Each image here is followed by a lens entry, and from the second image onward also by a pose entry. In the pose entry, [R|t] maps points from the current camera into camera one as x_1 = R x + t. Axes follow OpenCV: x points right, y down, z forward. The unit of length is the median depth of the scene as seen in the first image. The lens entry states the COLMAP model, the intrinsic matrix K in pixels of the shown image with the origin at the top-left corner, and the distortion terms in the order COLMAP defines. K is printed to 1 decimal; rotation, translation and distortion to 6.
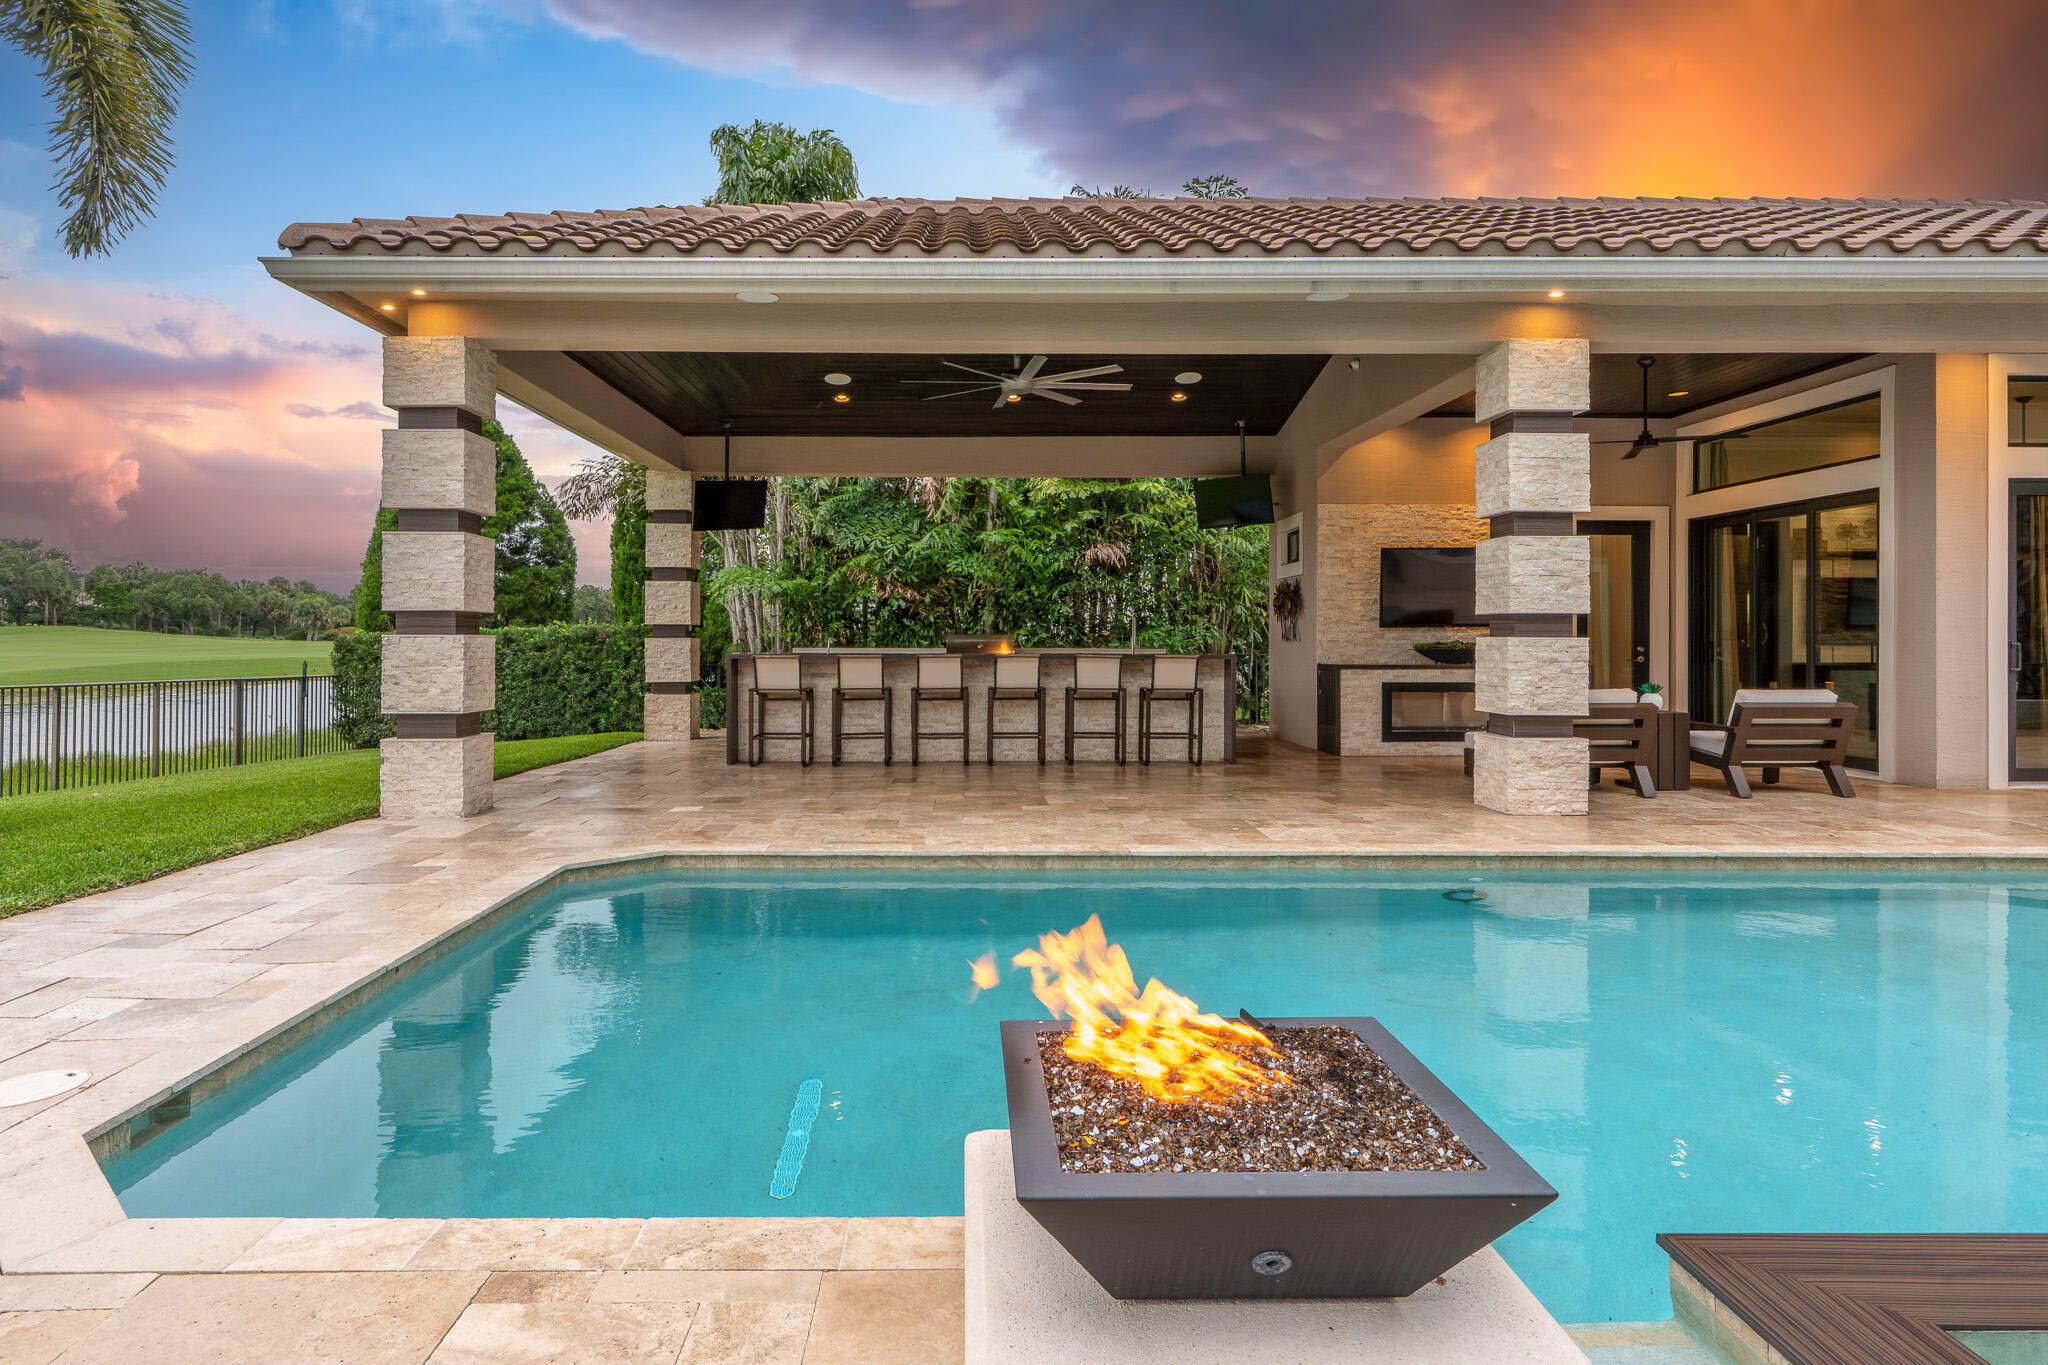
lens RADIAL K [[1196.3, 0, 975.6], [0, 1196.3, 635.6], [0, 0, 1]] dist [-0.001371, 0.004341]
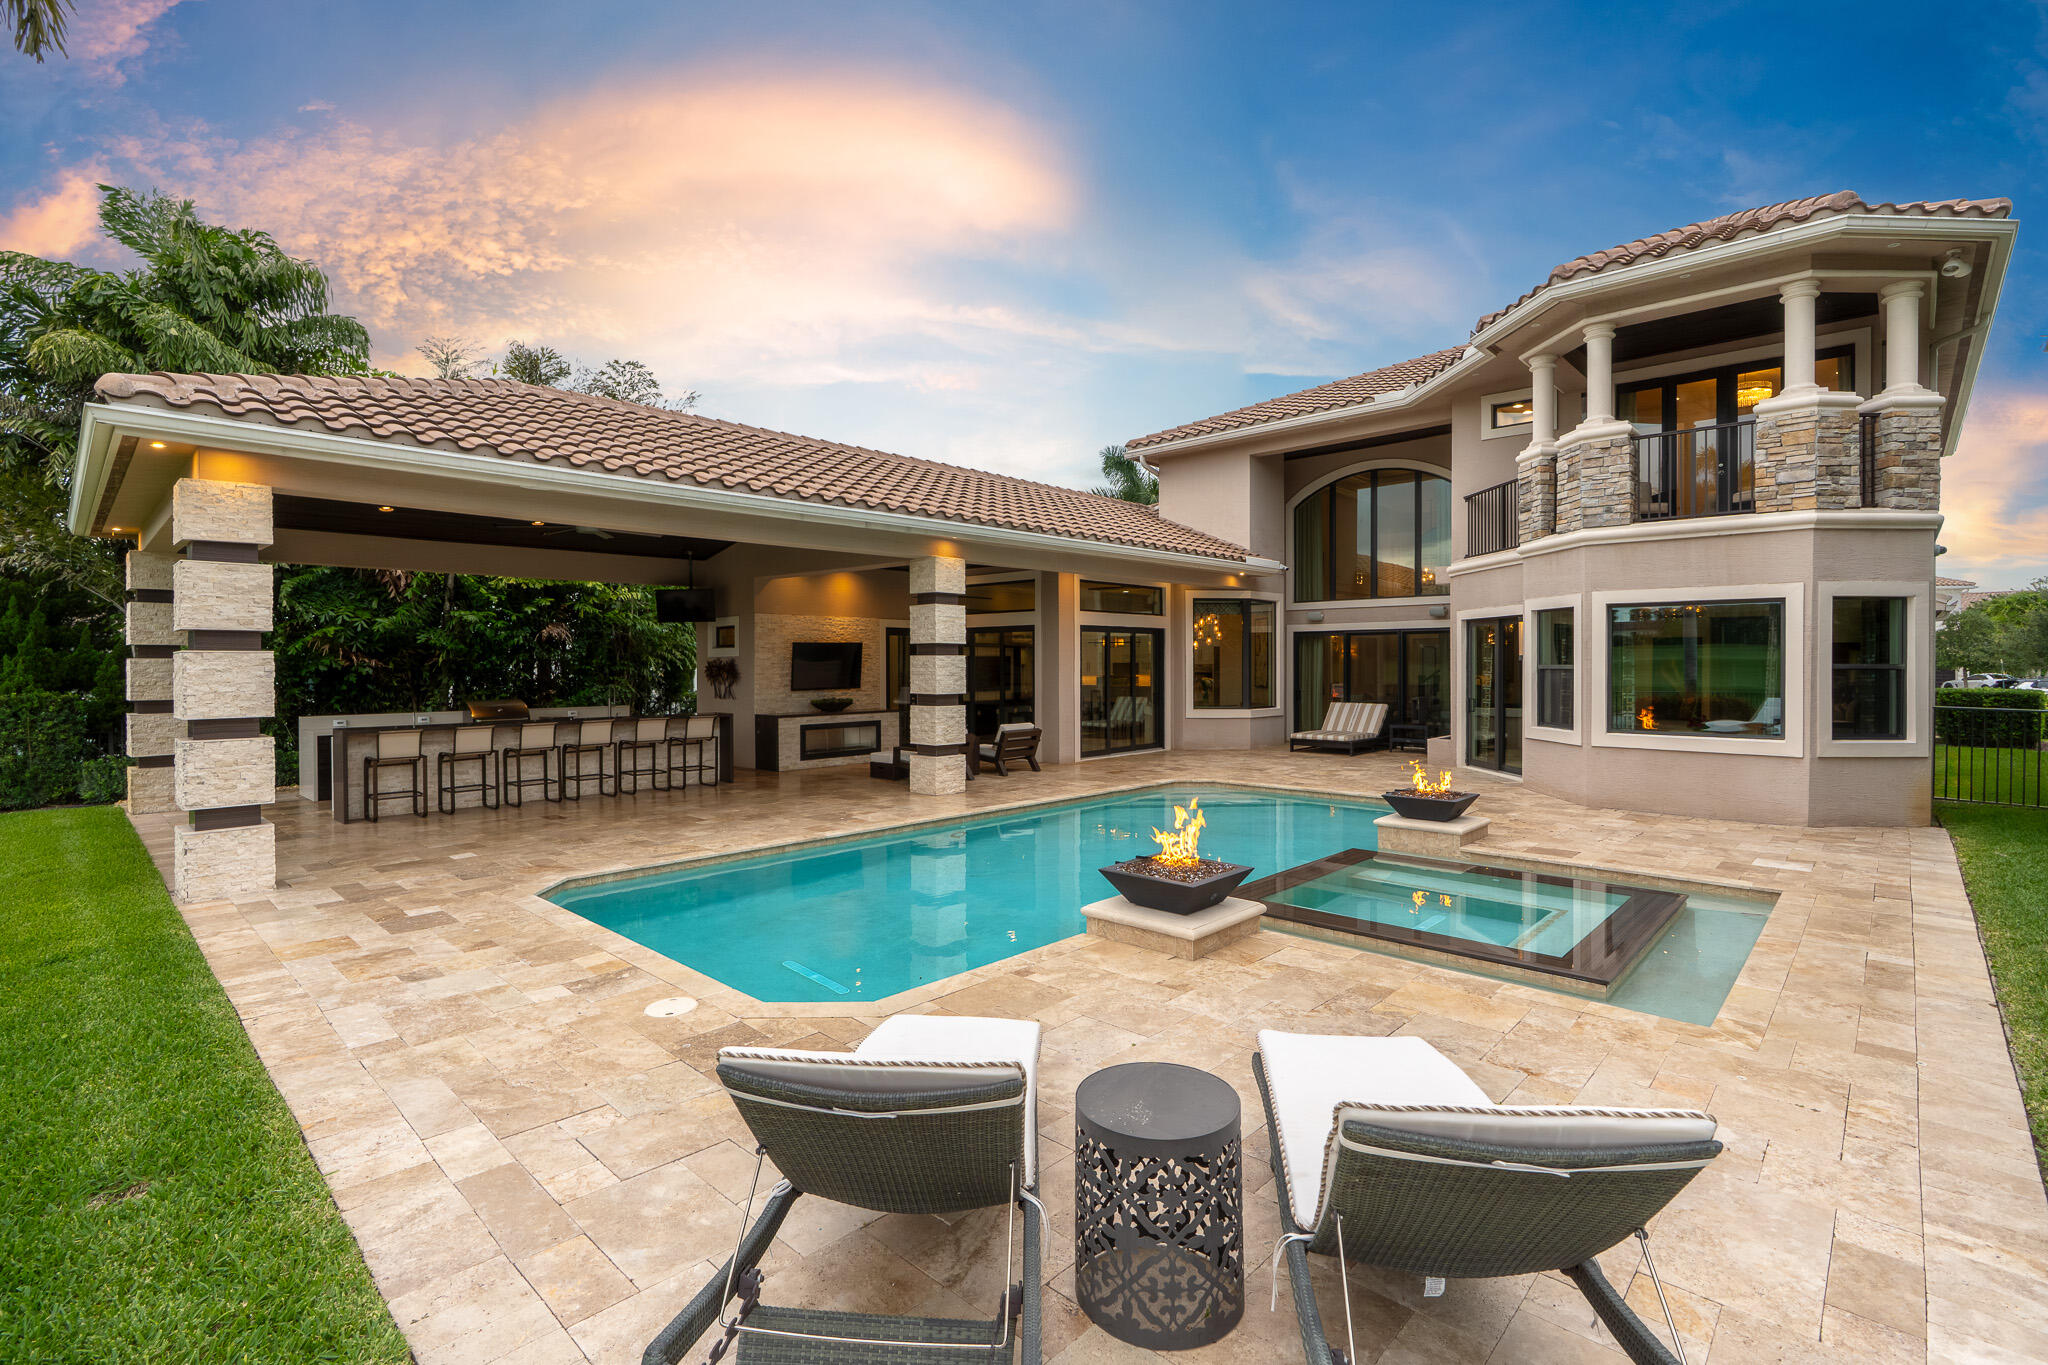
lens RADIAL K [[944.0, 0, 1028.2], [0, 944.0, 667.4], [0, 0, 1]] dist [-0.009890, 0.005206]
pose [[0.691746, -0.007265, 0.722104, -0.412181], [0.002264, 0.999966, 0.007892, -0.053772], [-0.722137, -0.003824, 0.691739, -0.139584]]
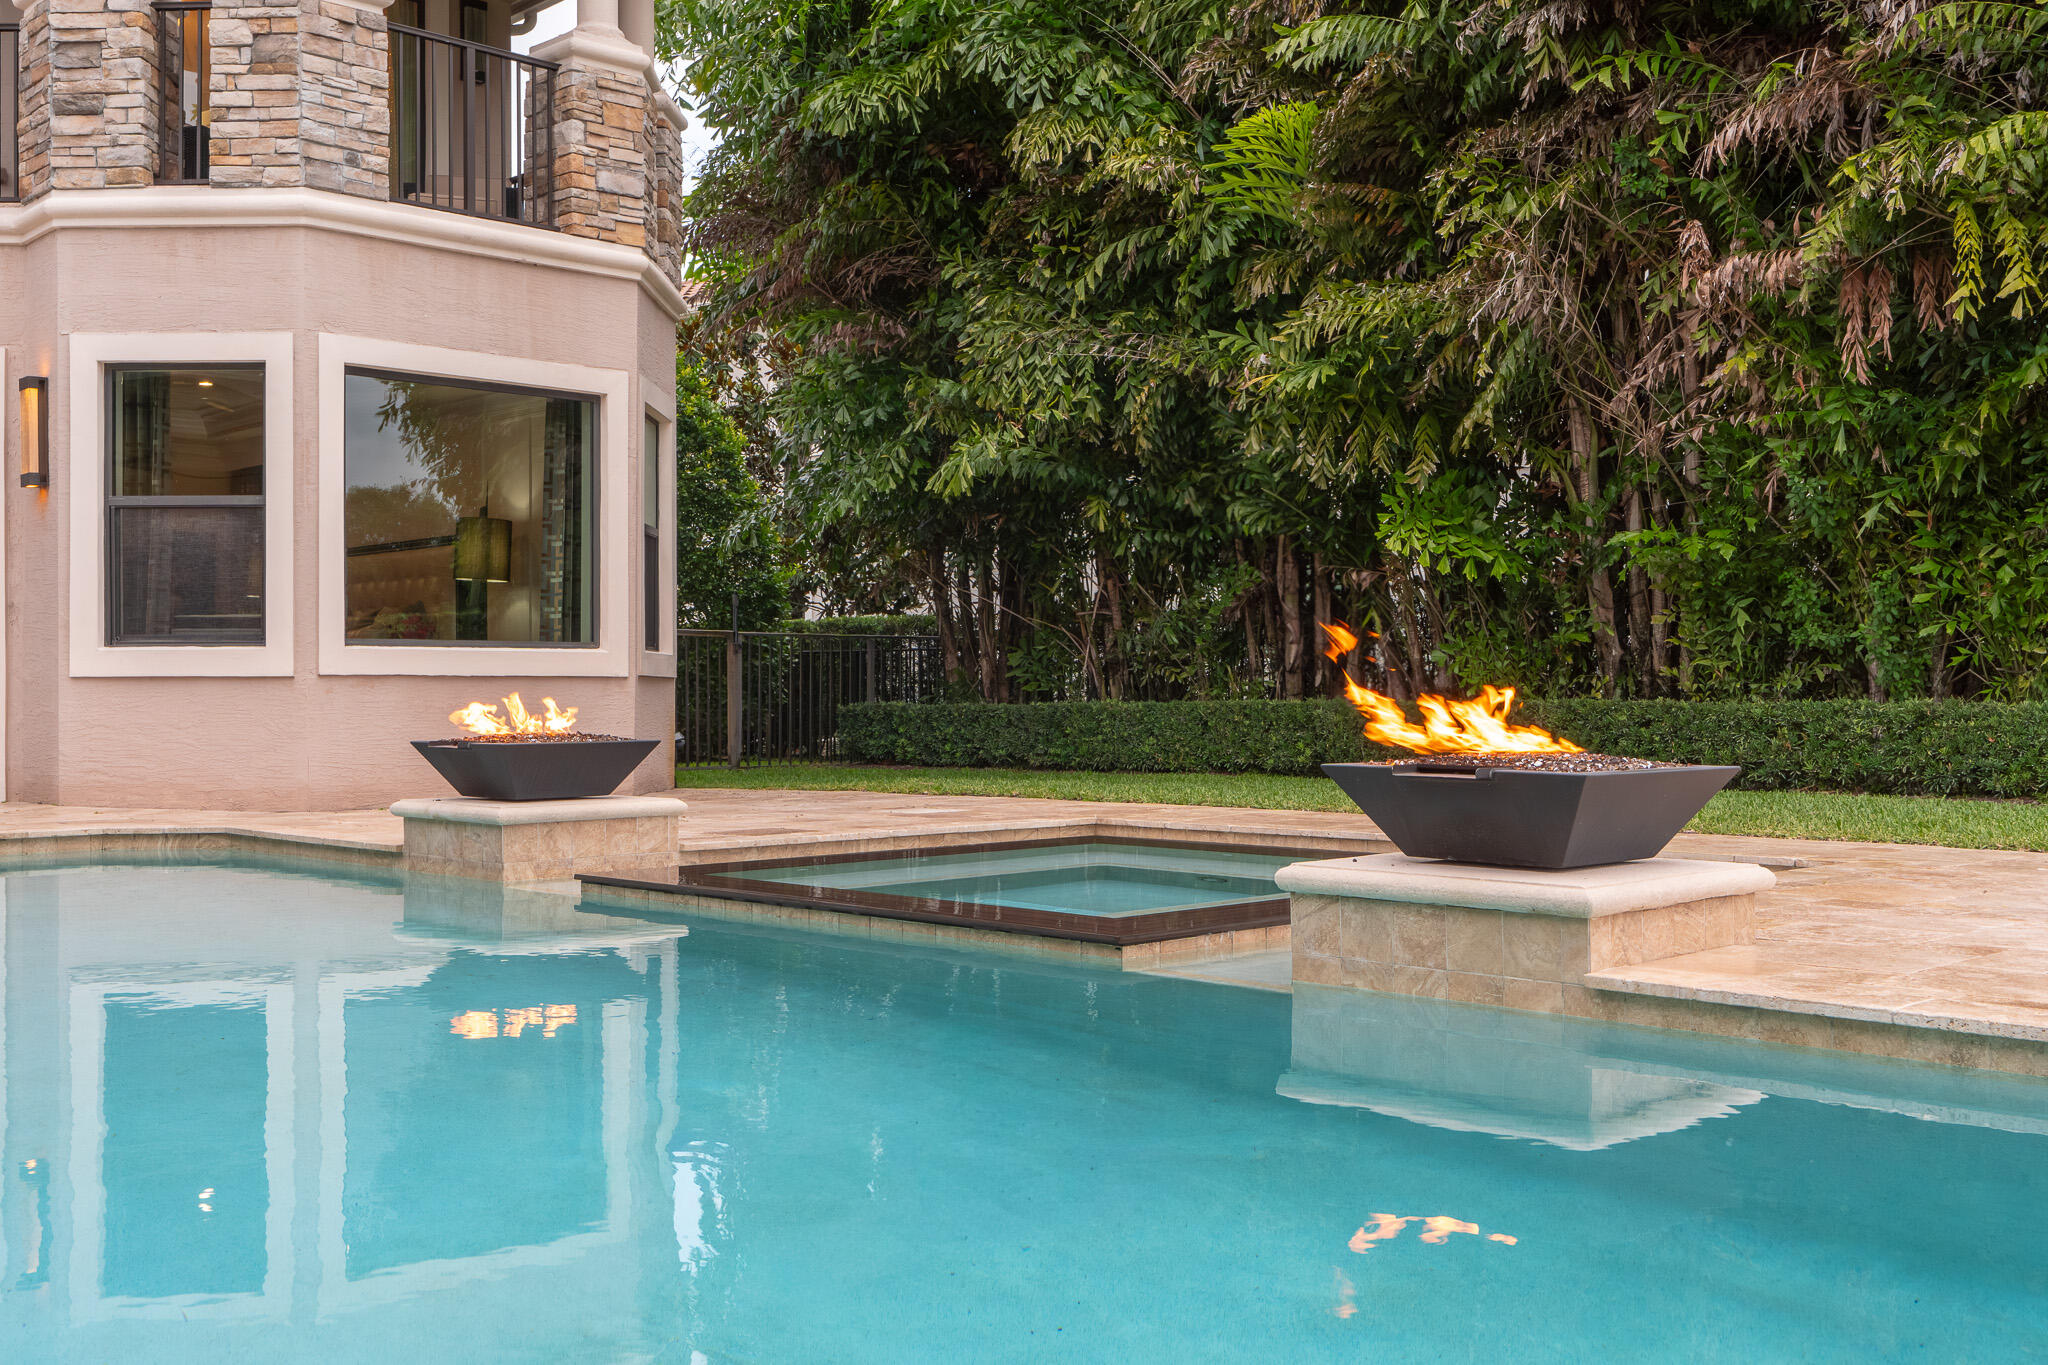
lens RADIAL K [[2015.1, 0, 1028.4], [0, 2015.1, 686.8], [0, 0, 1]] dist [0.006168, 0.000000]
pose [[-0.688892, 0.001721, 0.724862, -0.207076], [0.002182, 0.999998, -0.000300, 0.049082], [-0.724861, 0.001375, -0.688894, 0.556066]]
